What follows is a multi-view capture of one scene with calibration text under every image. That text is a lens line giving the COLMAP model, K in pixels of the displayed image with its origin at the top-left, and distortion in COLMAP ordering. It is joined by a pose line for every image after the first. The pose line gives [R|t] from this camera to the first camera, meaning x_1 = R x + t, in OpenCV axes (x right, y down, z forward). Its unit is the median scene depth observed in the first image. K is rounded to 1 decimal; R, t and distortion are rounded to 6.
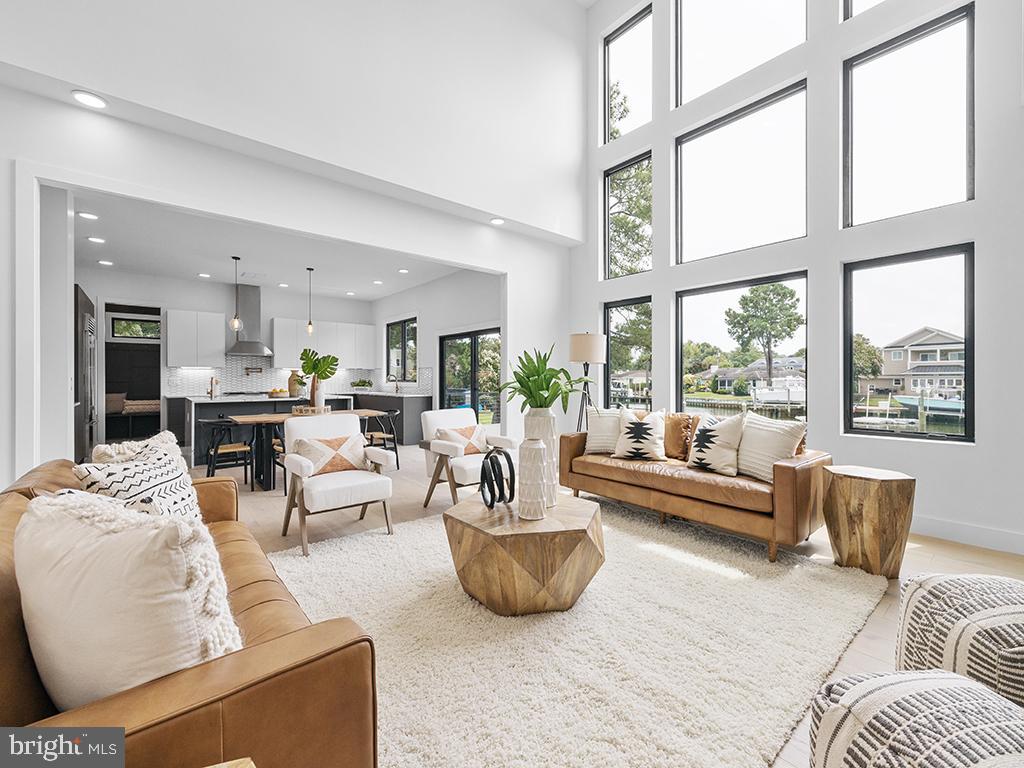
lens RADIAL K [[429.3, 0, 510.5], [0, 429.3, 379.0], [0, 0, 1]] dist [-0.001308, 0.001044]
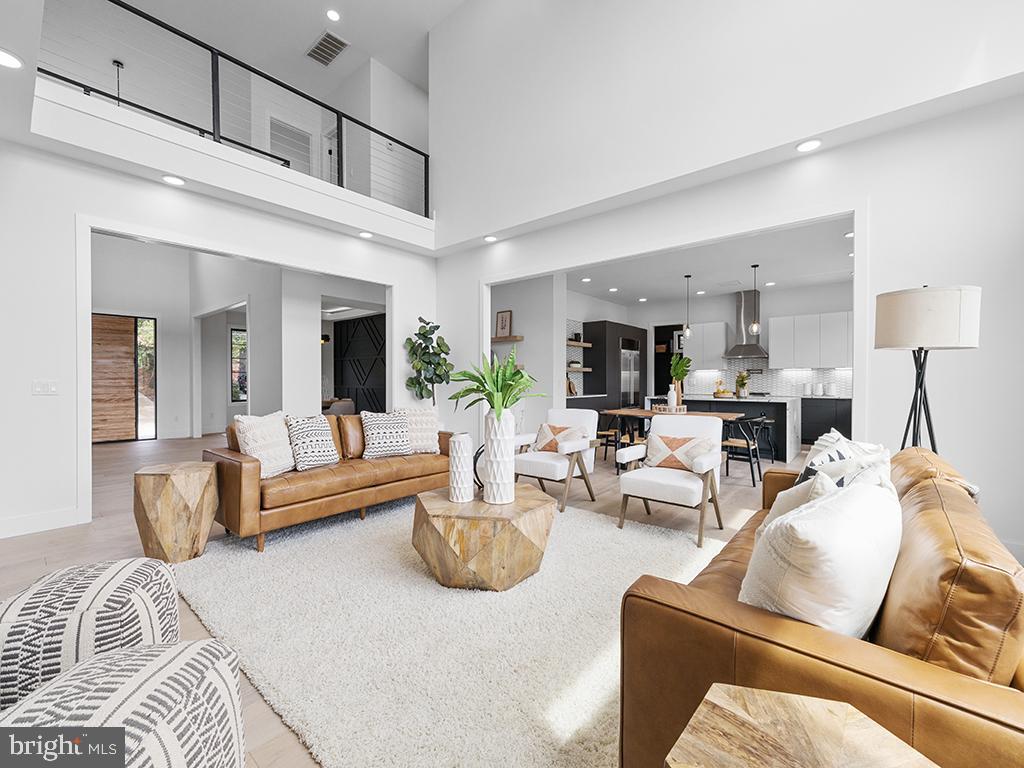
lens RADIAL K [[429.3, 0, 515.2], [0, 429.3, 381.5], [0, 0, 1]] dist [-0.001308, 0.001044]
pose [[0.176663, 0.002959, -0.984267, 0.342300], [-0.001016, 0.999995, 0.002824, 0.000410], [0.984271, 0.000501, 0.176665, 0.267762]]
